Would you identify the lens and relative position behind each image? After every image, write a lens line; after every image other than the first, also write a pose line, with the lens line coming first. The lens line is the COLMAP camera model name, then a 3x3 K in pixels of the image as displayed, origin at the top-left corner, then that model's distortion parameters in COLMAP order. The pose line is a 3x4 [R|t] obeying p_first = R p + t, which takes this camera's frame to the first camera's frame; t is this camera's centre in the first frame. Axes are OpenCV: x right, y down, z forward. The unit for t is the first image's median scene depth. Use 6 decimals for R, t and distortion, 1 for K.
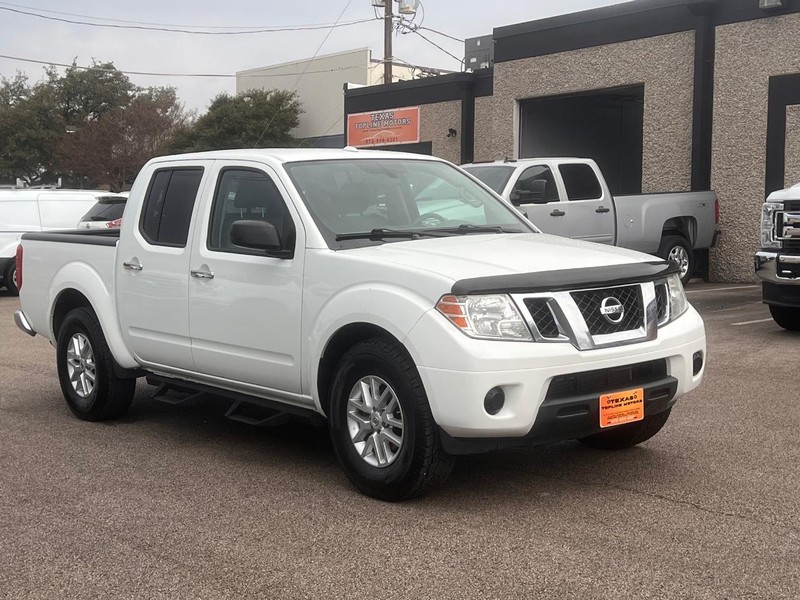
lens RADIAL K [[1213.4, 0, 400.0], [0, 1213.4, 300.0], [0, 0, 1]] dist [0.232815, -0.763927]
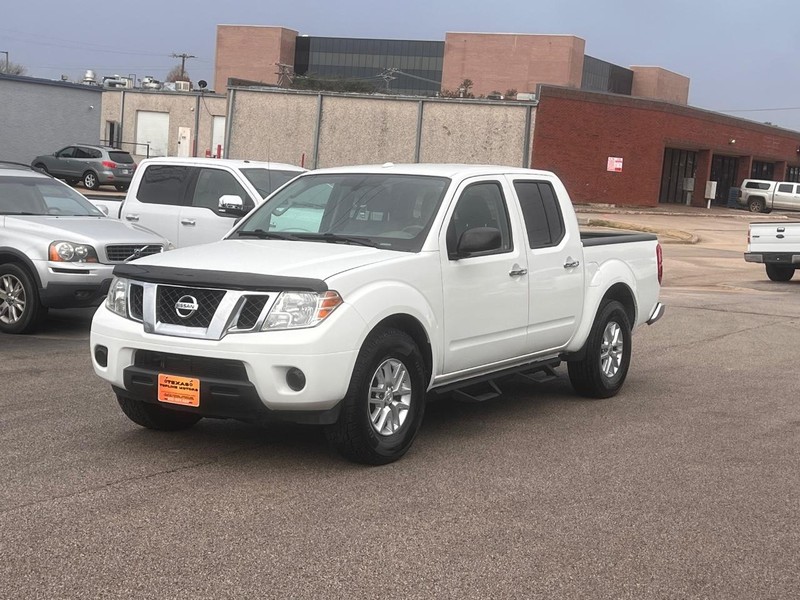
lens RADIAL K [[1213.4, 0, 400.0], [0, 1213.4, 300.0], [0, 0, 1]] dist [0.232815, -0.763927]
pose [[0.324379, 0.124434, -0.937707, 1.275004], [-0.125218, 0.988235, 0.087823, -0.120412], [0.937603, 0.088930, 0.336144, 0.763318]]
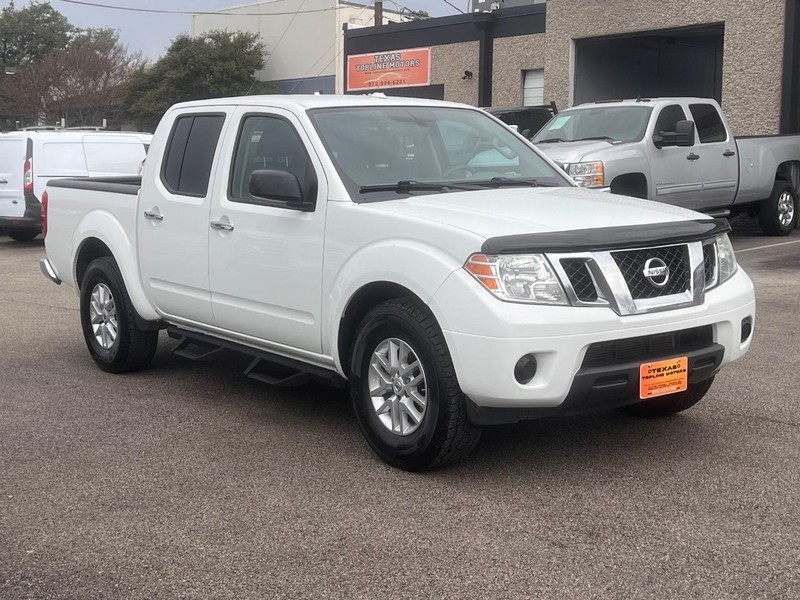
lens RADIAL K [[1129.8, 0, 400.0], [0, 1129.8, 300.0], [0, 0, 1]] dist [0.207904, -0.011147]
pose [[0.999358, 0.017333, -0.031370, 0.007544], [-0.015907, 0.998854, 0.045141, -0.006226], [0.032116, -0.044613, 0.998488, 0.126335]]
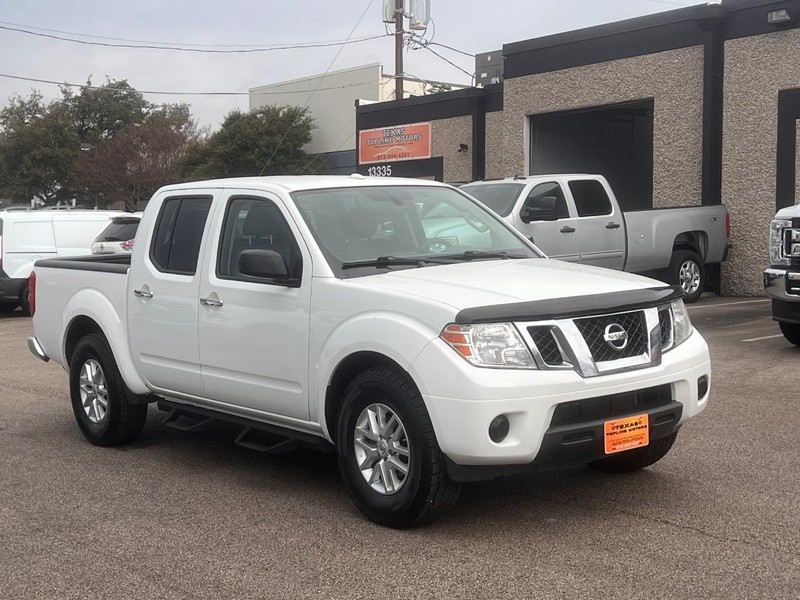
lens RADIAL K [[1213.4, 0, 400.0], [0, 1213.4, 300.0], [0, 0, 1]] dist [0.232815, -0.763927]
pose [[0.999872, -0.009662, -0.012760, 0.008339], [0.009552, 0.999916, -0.008724, -0.014230], [0.012843, 0.008601, 0.999881, -0.010598]]
